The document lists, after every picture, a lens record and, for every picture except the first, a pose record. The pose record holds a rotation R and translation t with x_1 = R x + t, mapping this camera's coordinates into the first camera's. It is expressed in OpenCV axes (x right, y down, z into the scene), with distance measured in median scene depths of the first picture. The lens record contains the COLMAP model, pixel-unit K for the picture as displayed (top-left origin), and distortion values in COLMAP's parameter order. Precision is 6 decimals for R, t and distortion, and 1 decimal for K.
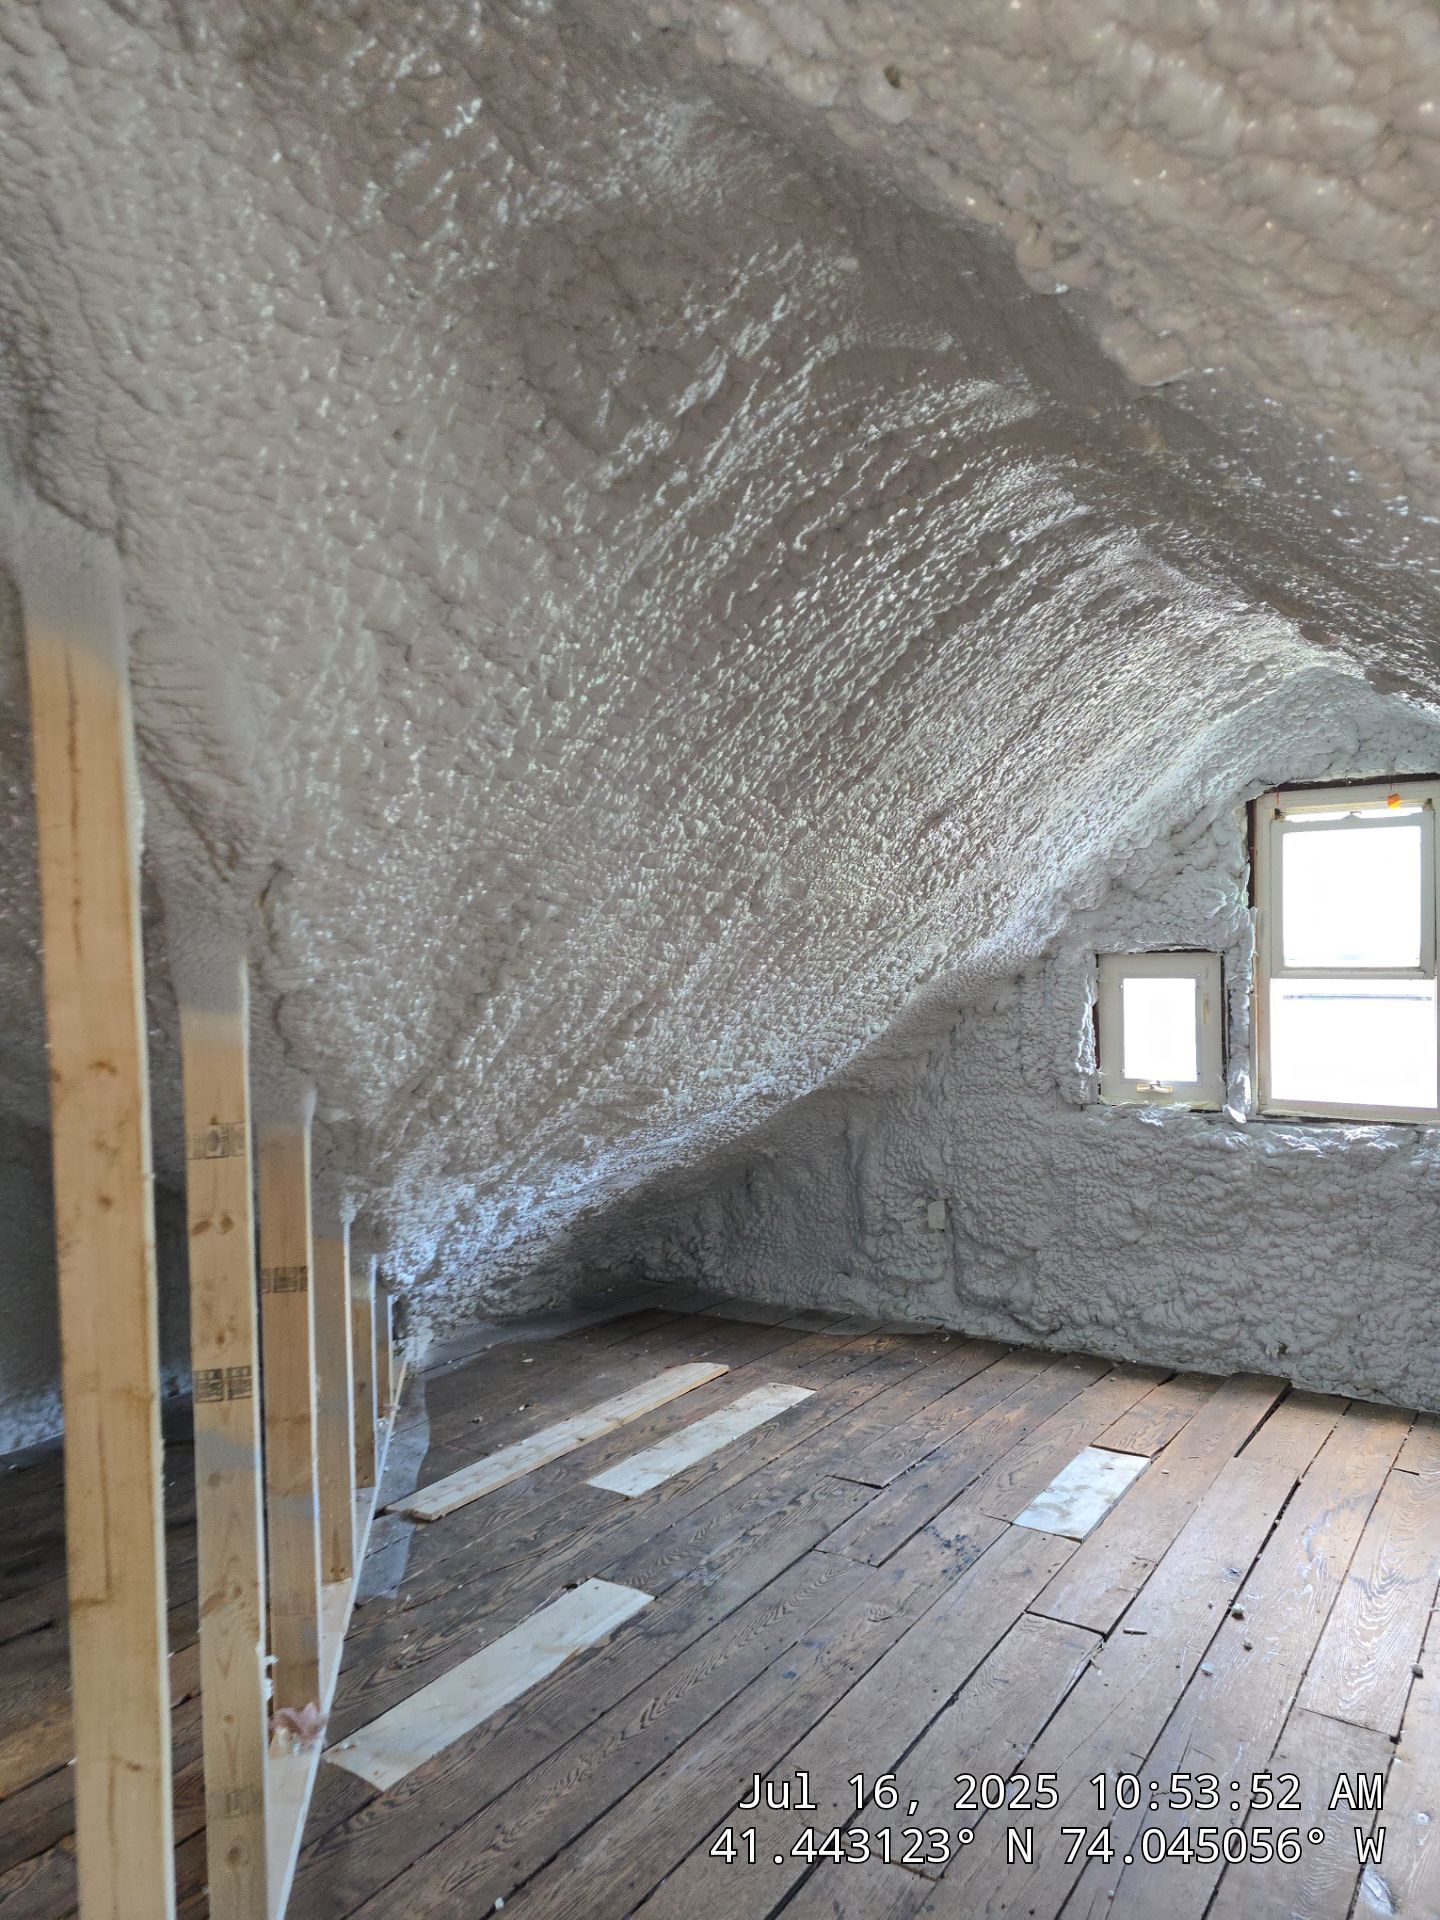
lens RADIAL K [[1280.4, 0, 709.9], [0, 1280.4, 973.1], [0, 0, 1]] dist [0.077043, -0.074607]
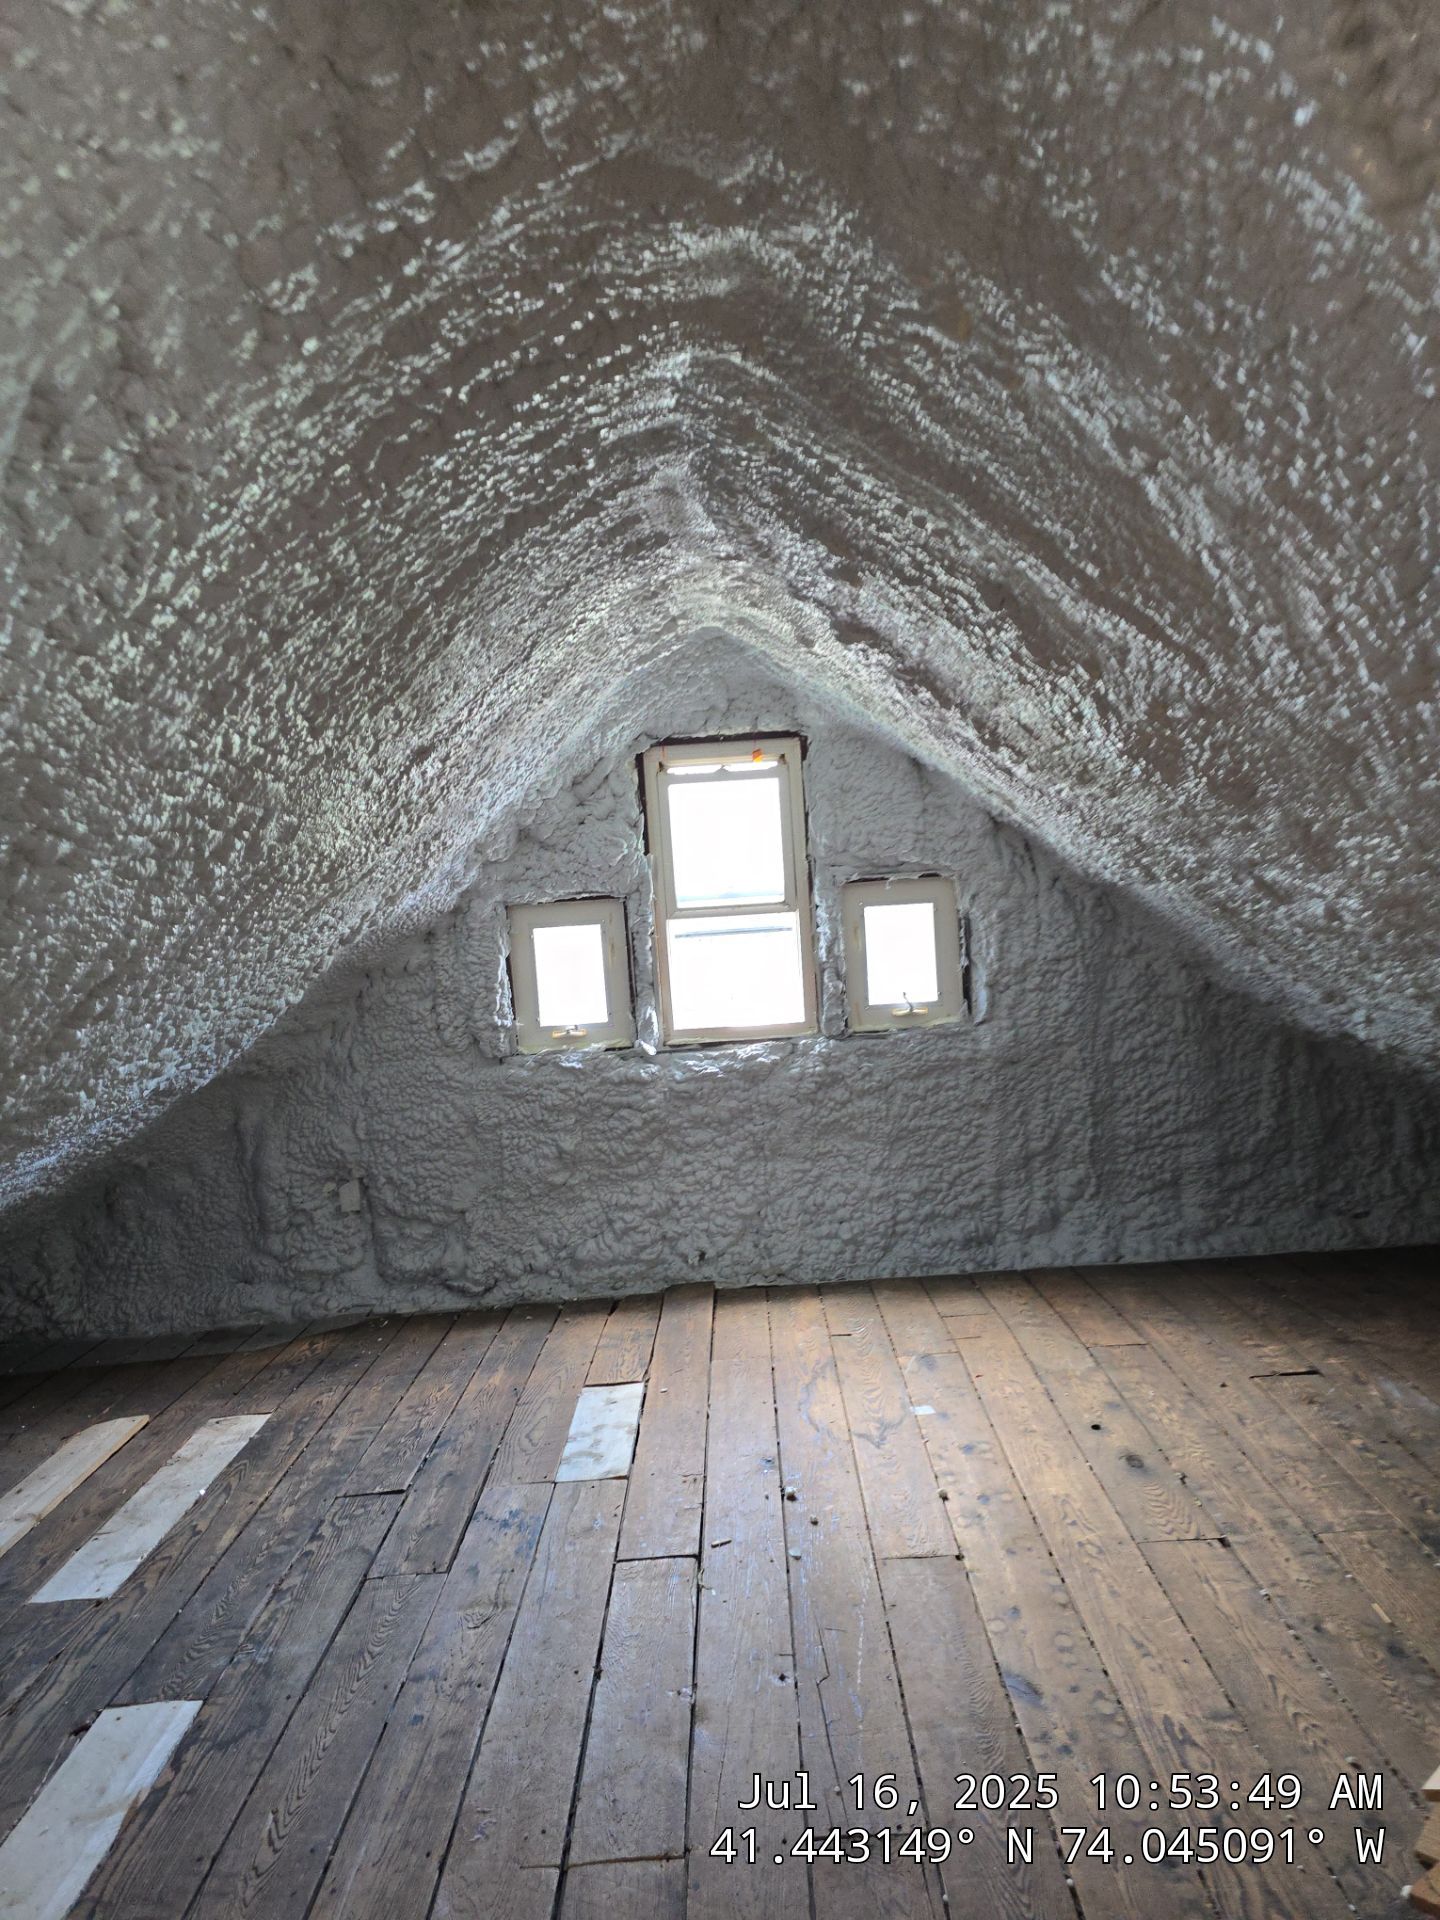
lens RADIAL K [[1280.4, 0, 722.1], [0, 1280.4, 973.1], [0, 0, 1]] dist [0.077043, -0.074607]
pose [[0.826035, -0.076313, 0.558429, -0.128457], [0.065914, 0.997072, 0.038755, 0.010230], [-0.559752, 0.004795, 0.828647, 0.090156]]
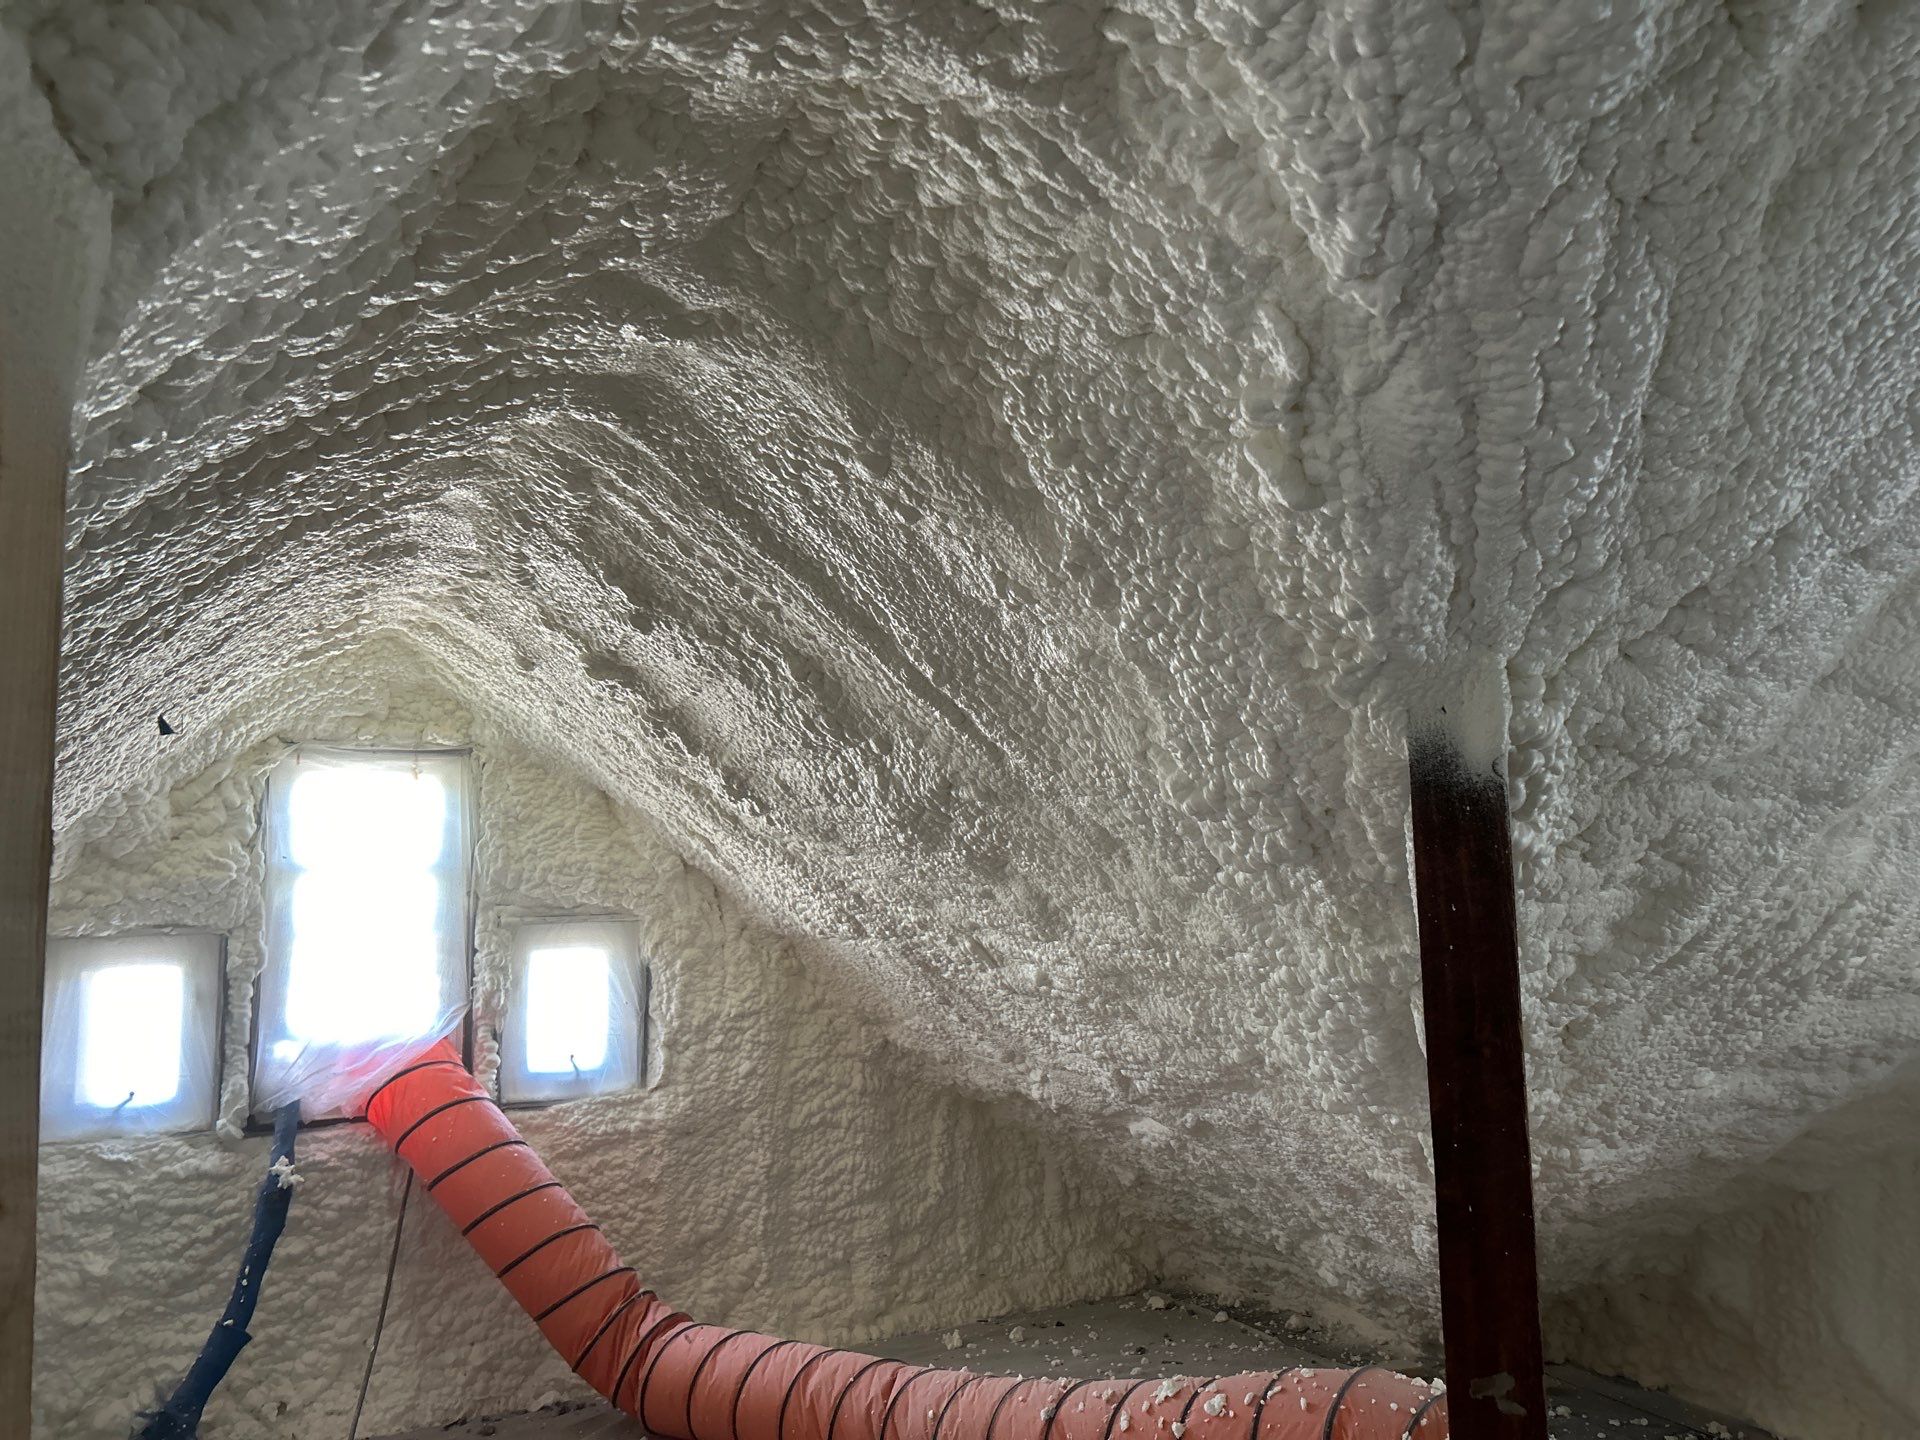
lens RADIAL K [[1449.3, 0, 969.9], [0, 1449.3, 709.2], [0, 0, 1]] dist [0.055915, -0.065059]
pose [[0.472101, 0.113844, 0.874162, -0.227620], [0.034106, 0.988525, -0.147157, -0.004192], [-0.880884, 0.099288, 0.462801, 0.117190]]
